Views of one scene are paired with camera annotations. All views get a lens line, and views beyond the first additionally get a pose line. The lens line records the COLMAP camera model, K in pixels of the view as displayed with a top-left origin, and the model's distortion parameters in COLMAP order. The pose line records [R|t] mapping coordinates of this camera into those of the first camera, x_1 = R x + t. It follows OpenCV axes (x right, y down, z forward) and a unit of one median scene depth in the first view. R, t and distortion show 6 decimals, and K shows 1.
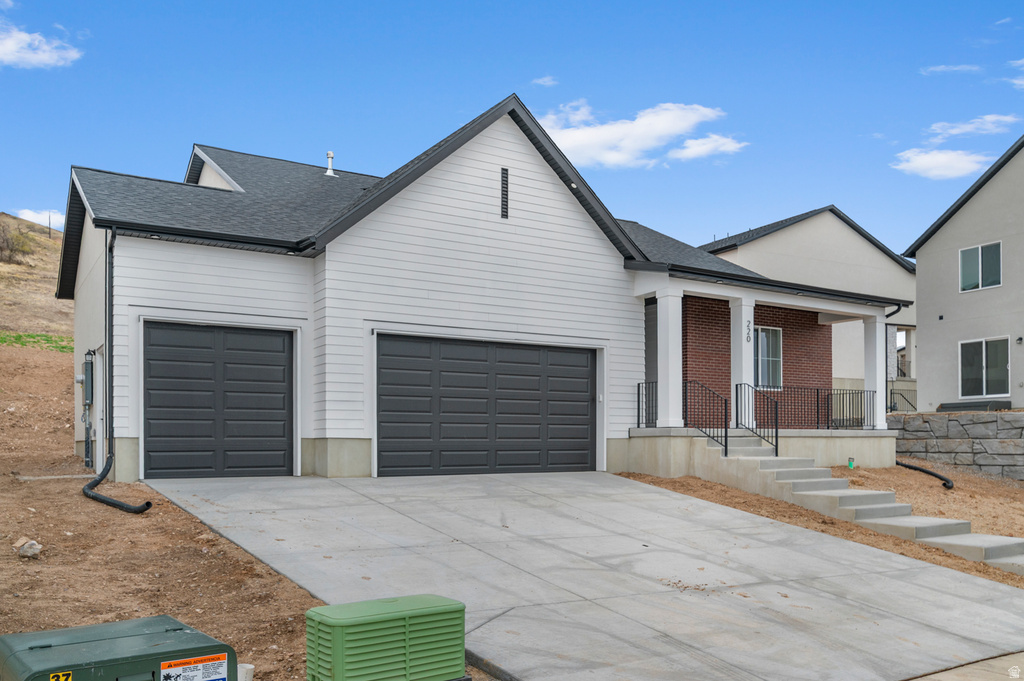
lens RADIAL K [[850.6, 0, 512.0], [0, 850.6, 336.6], [0, 0, 1]] dist [-0.002743, 0.006018]
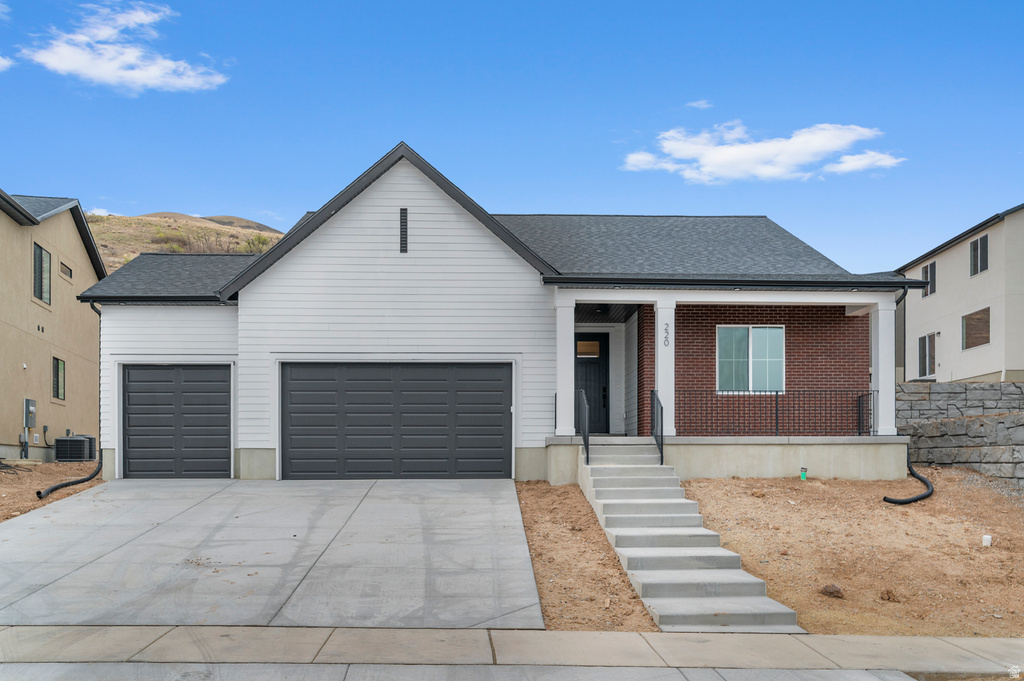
lens RADIAL K [[878.7, 0, 512.6], [0, 878.7, 344.7], [0, 0, 1]] dist [0.002990, -0.006345]
pose [[0.863784, -0.065973, -0.499524, 0.689201], [0.063565, 0.997738, -0.021857, 0.017160], [0.499836, -0.012872, 0.866024, 0.061604]]
